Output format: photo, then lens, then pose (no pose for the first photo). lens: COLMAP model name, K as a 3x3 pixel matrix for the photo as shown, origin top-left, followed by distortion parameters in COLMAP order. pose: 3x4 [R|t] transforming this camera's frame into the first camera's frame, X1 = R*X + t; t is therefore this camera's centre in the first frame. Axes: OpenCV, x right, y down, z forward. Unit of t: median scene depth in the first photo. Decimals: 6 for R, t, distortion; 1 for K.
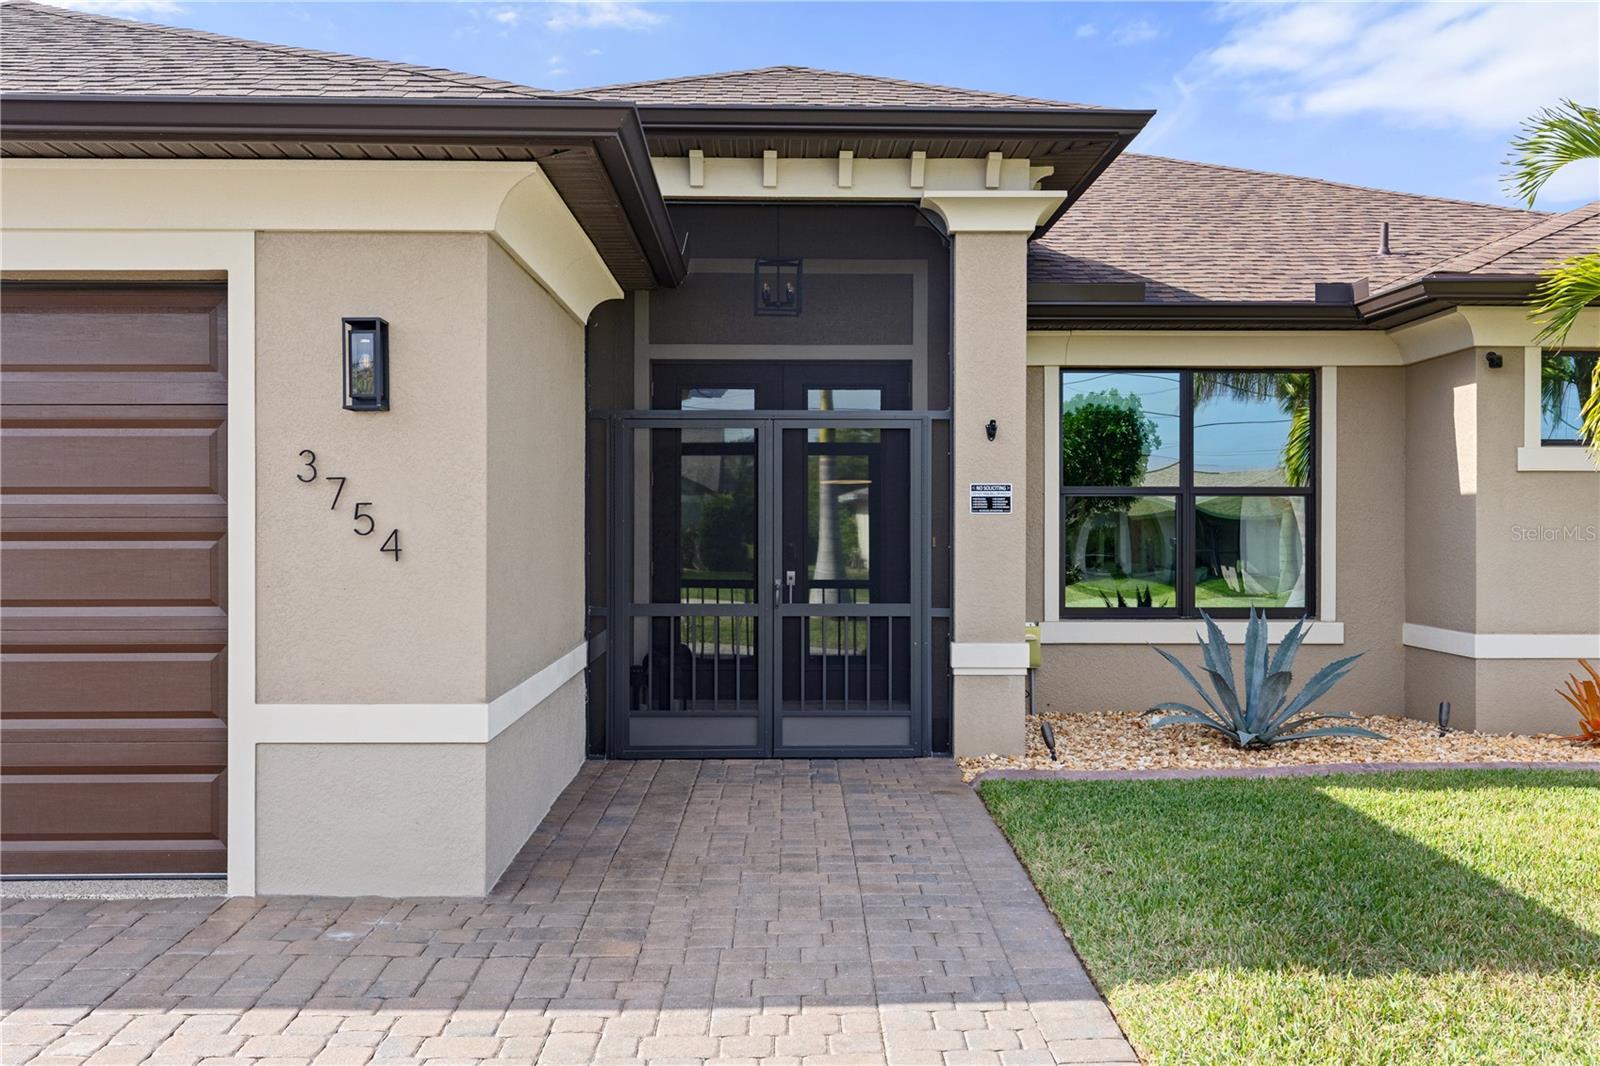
lens RADIAL K [[1612.9, 0, 800.1], [0, 1612.9, 531.8], [0, 0, 1]] dist [-0.000105, 0.000000]
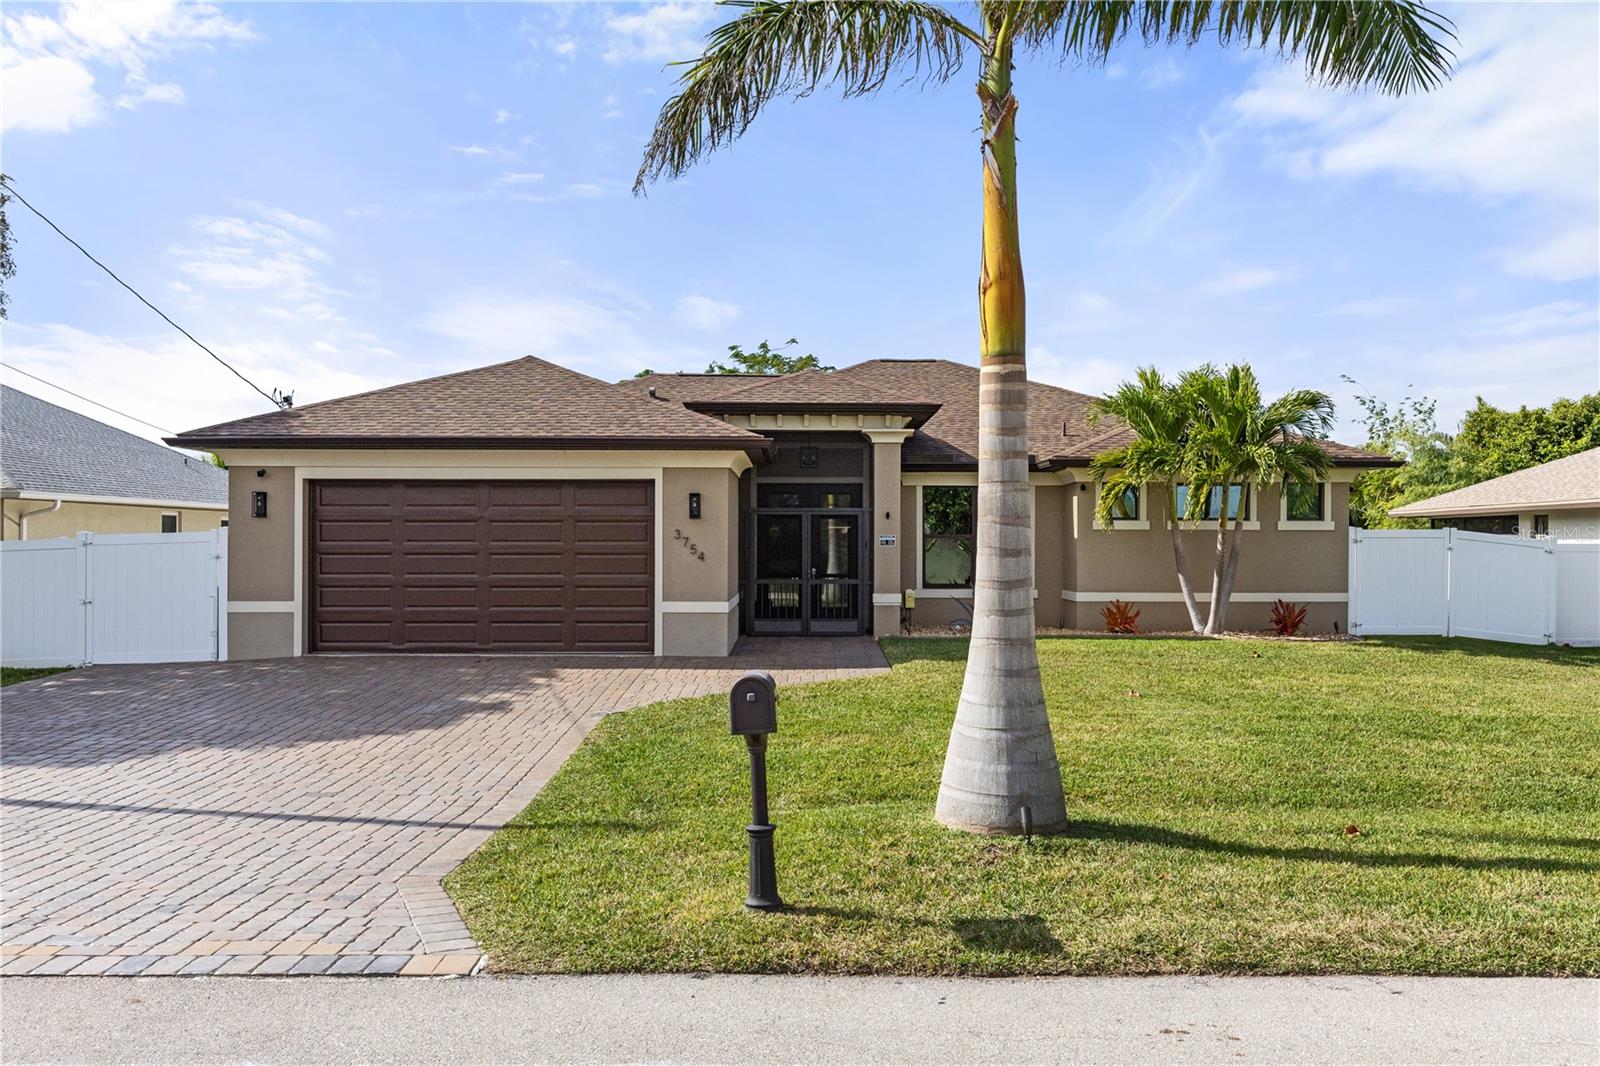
lens RADIAL K [[1180.2, 0, 794.6], [0, 1180.2, 535.0], [0, 0, 1]] dist [-0.002844, -0.005736]
pose [[0.999794, 0.000145, -0.020277, 0.002153], [-0.000453, 0.999885, -0.015178, -0.000128], [0.020272, 0.015184, 0.999679, -0.990934]]
